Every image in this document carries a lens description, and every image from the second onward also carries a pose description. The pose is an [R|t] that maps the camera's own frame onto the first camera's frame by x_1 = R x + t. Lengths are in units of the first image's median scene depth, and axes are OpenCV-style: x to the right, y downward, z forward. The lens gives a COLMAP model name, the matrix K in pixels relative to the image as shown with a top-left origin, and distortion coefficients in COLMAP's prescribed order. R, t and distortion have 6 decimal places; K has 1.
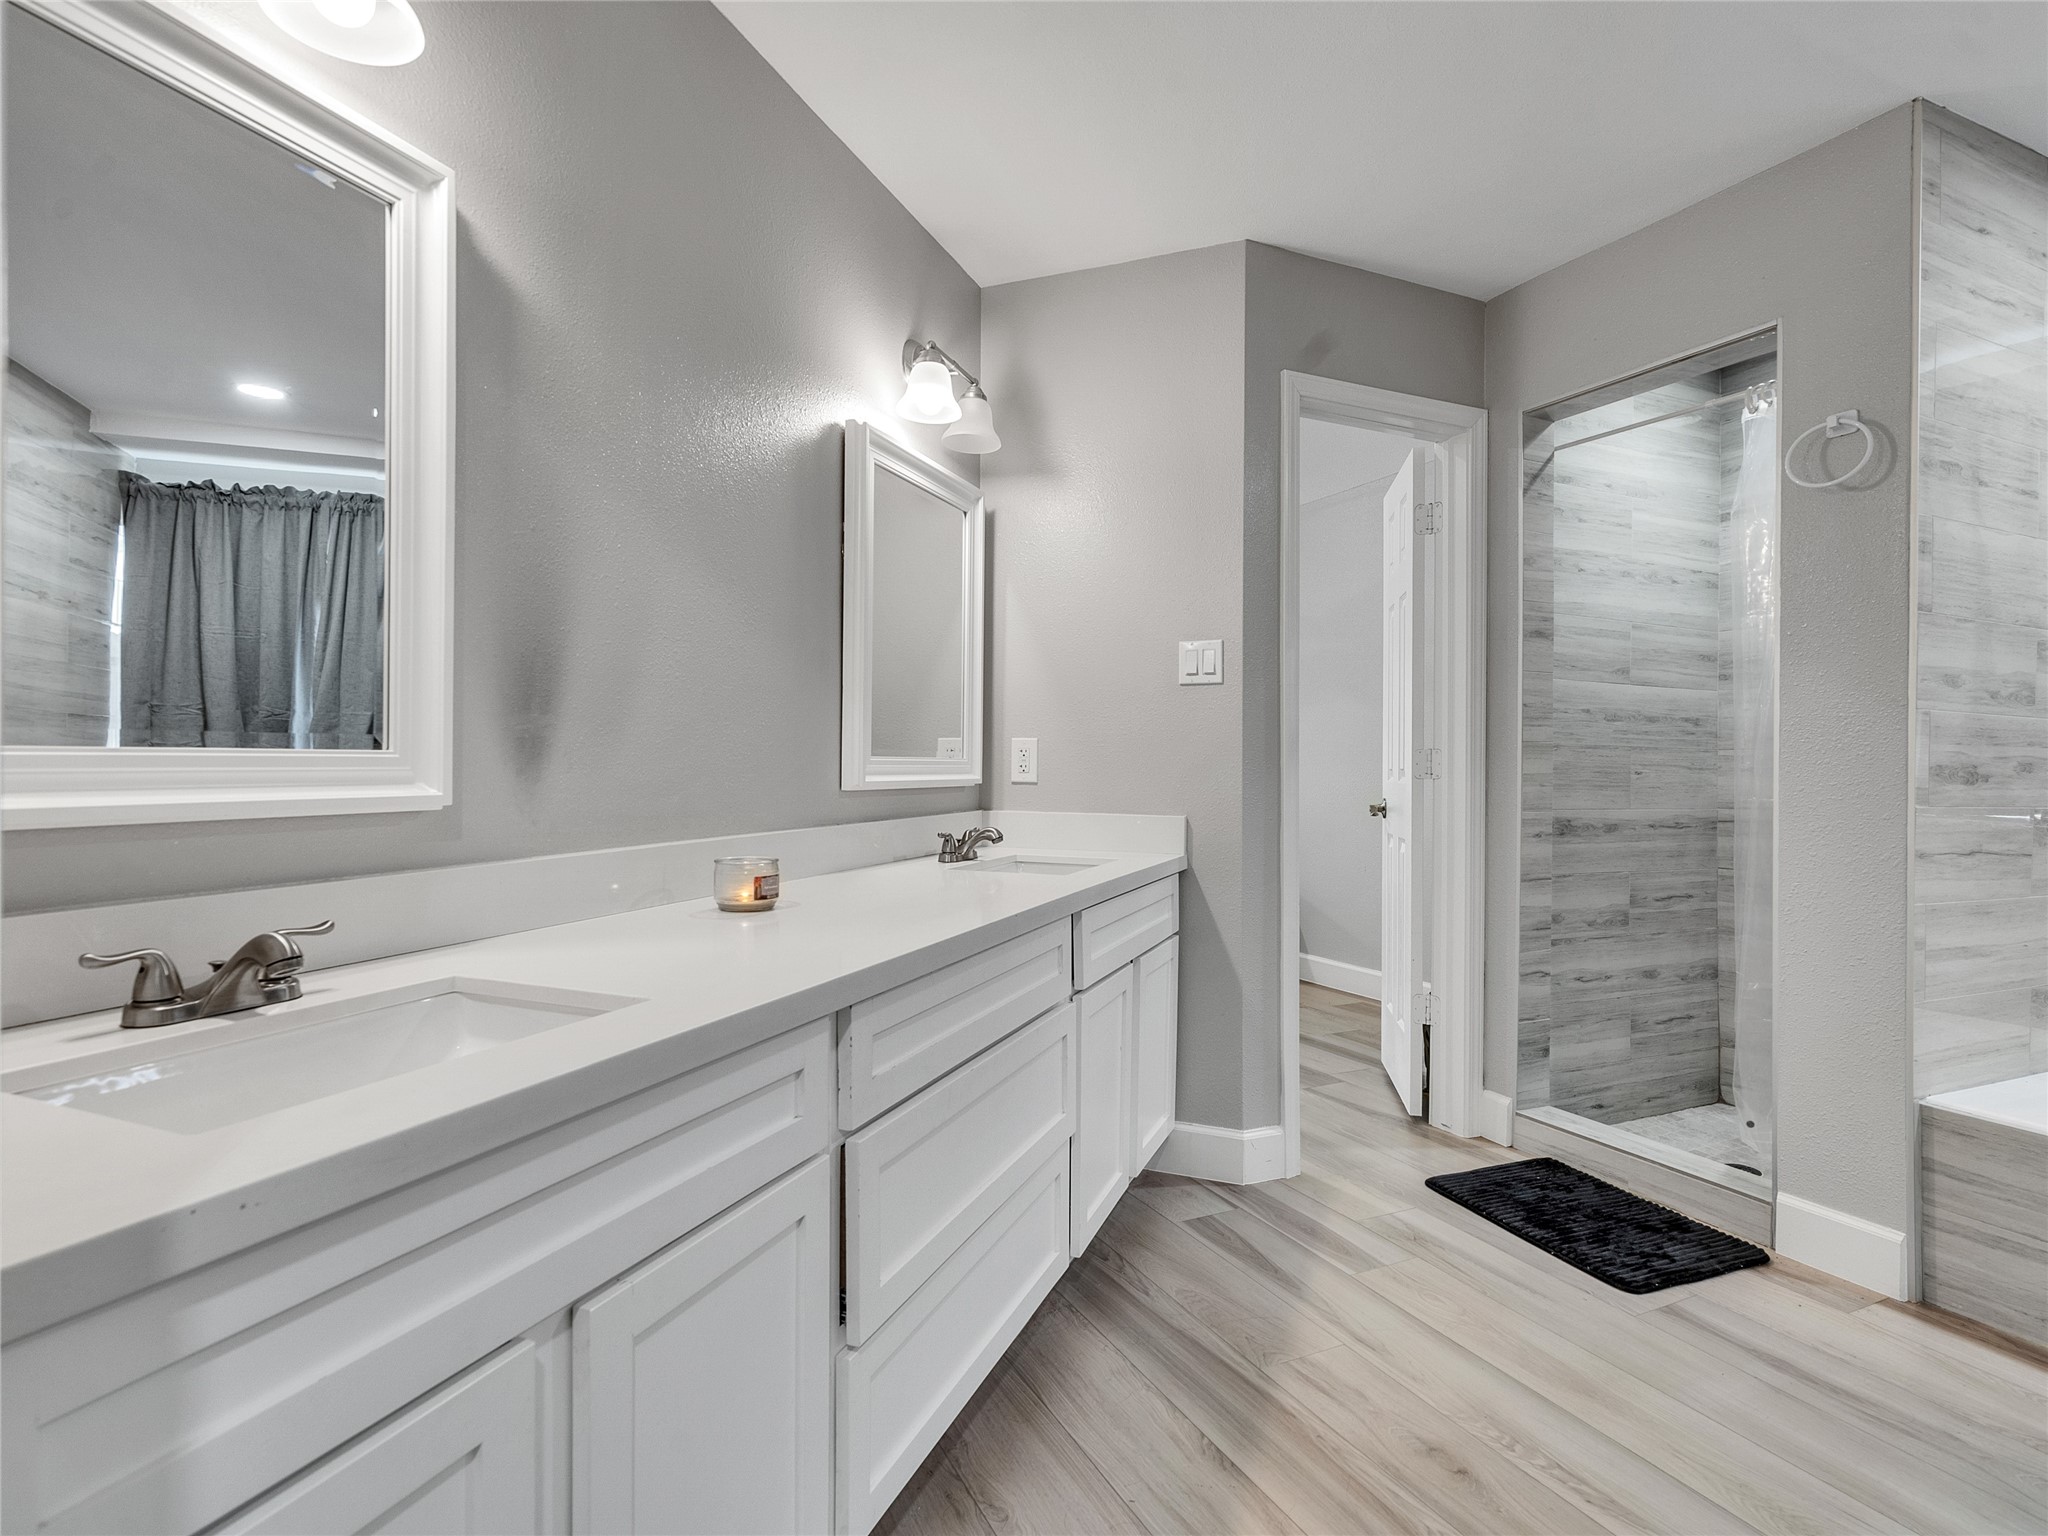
lens RADIAL K [[1054.3, 0, 1017.6], [0, 1054.3, 766.1], [0, 0, 1]] dist [0.000101, 0.000906]
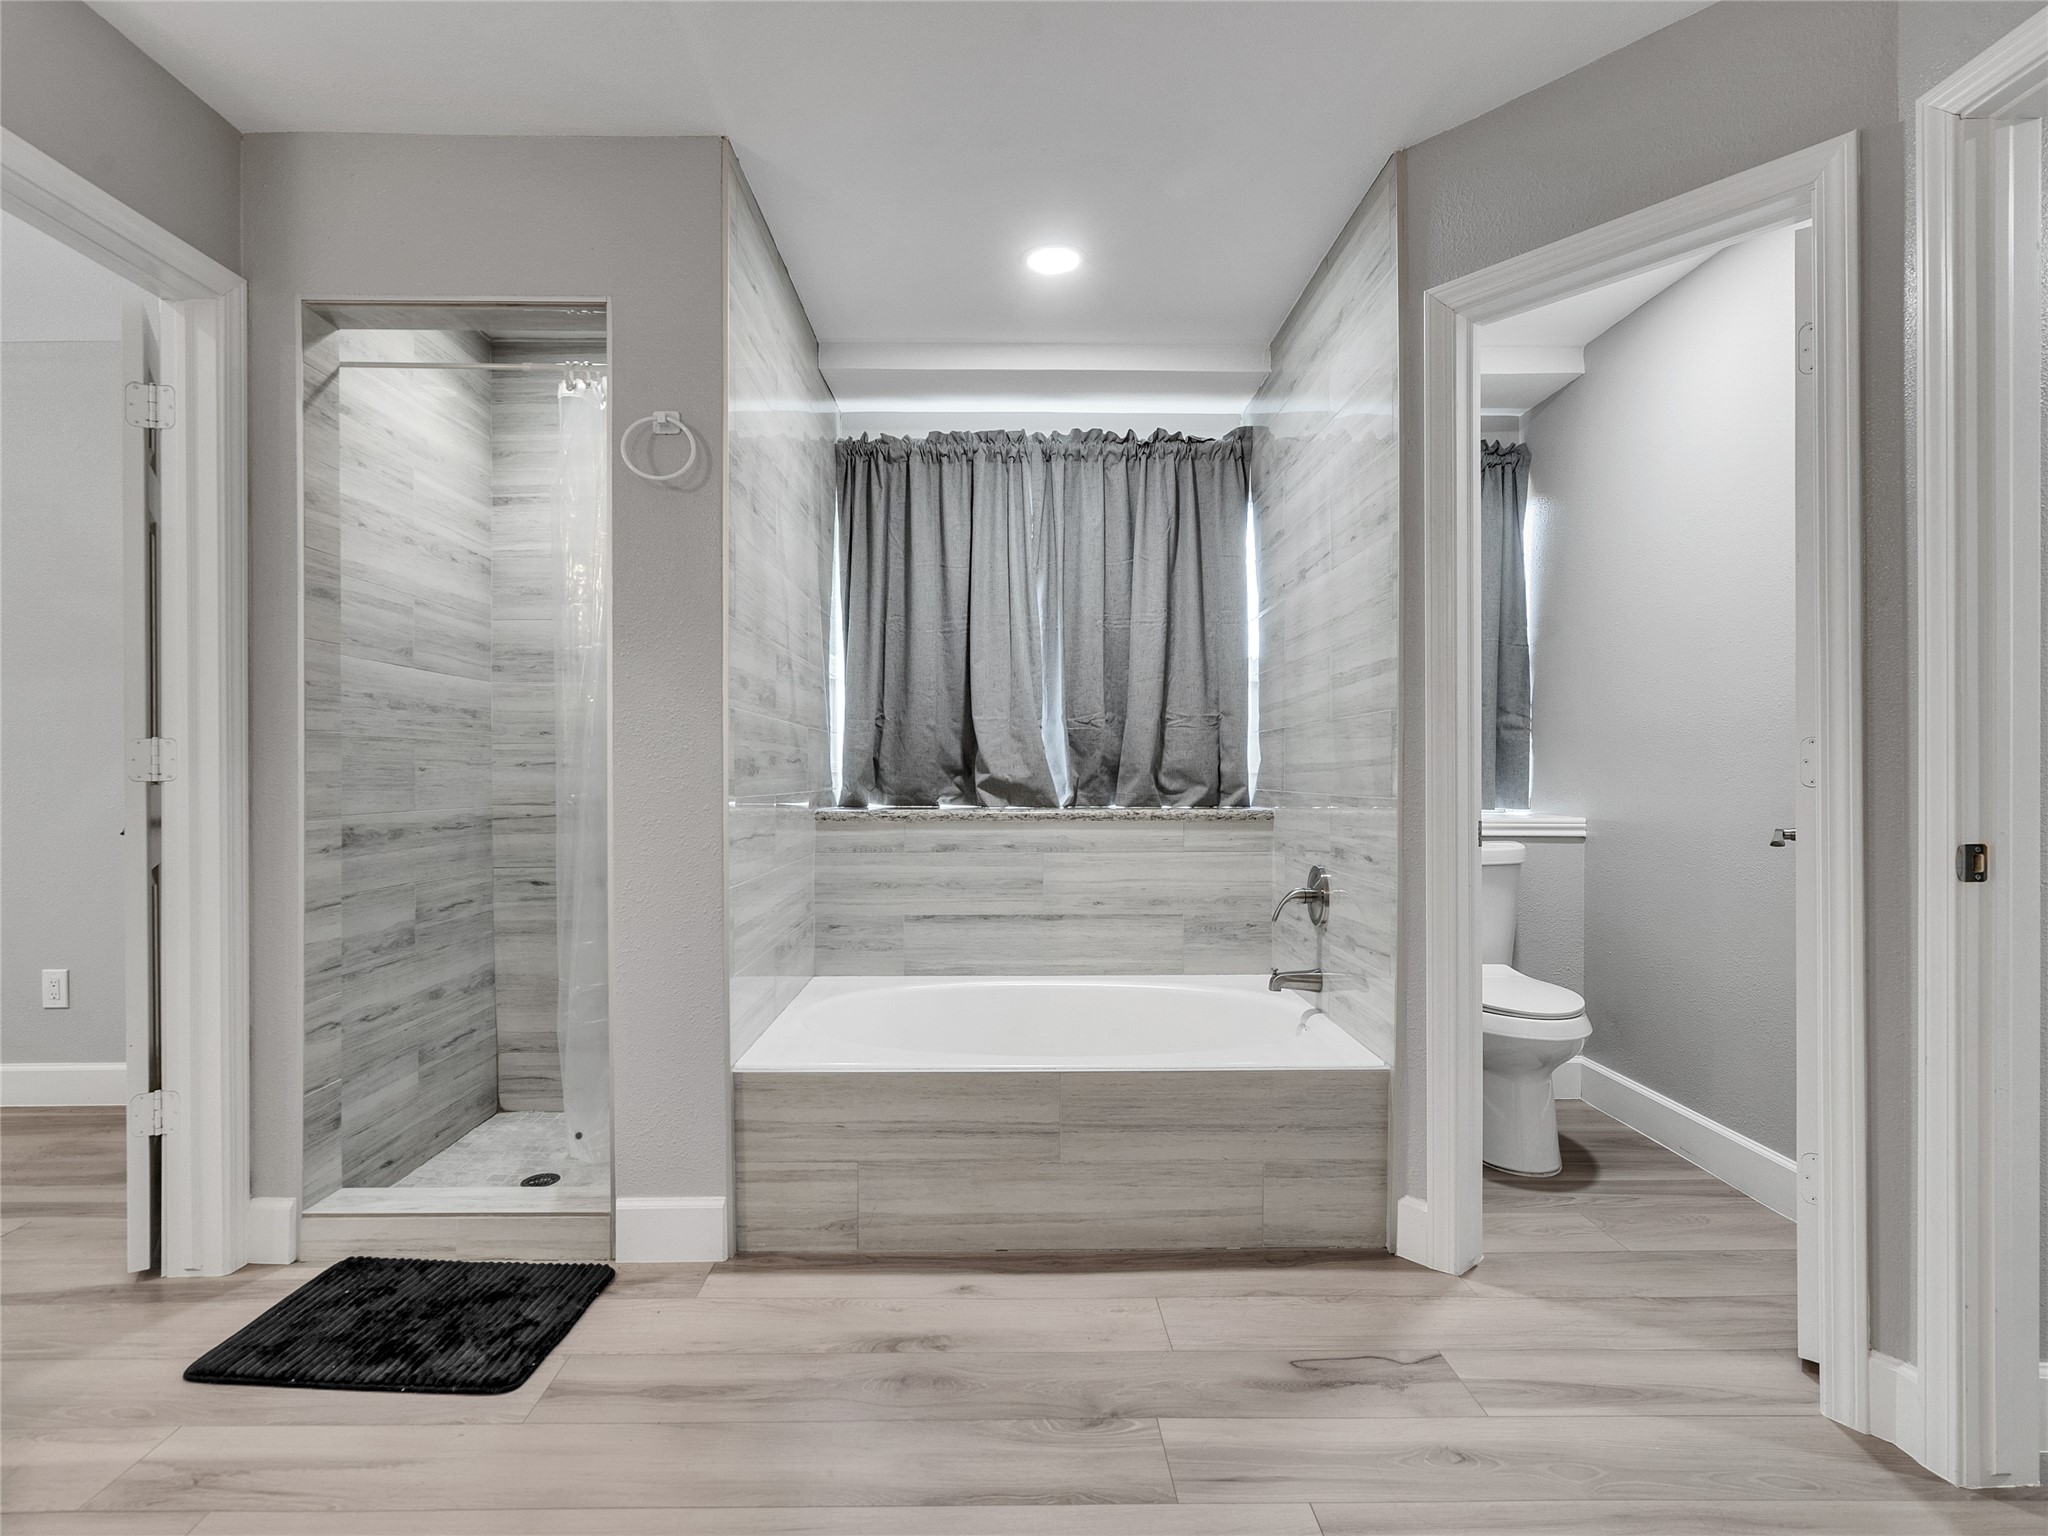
lens RADIAL K [[1054.3, 0, 1017.6], [0, 1054.3, 766.1], [0, 0, 1]] dist [0.000101, 0.000906]
pose [[0.424479, -0.009266, 0.905390, 0.002423], [0.005972, 0.999955, 0.007434, 0.000398], [-0.905418, 0.002251, 0.424515, 0.201647]]
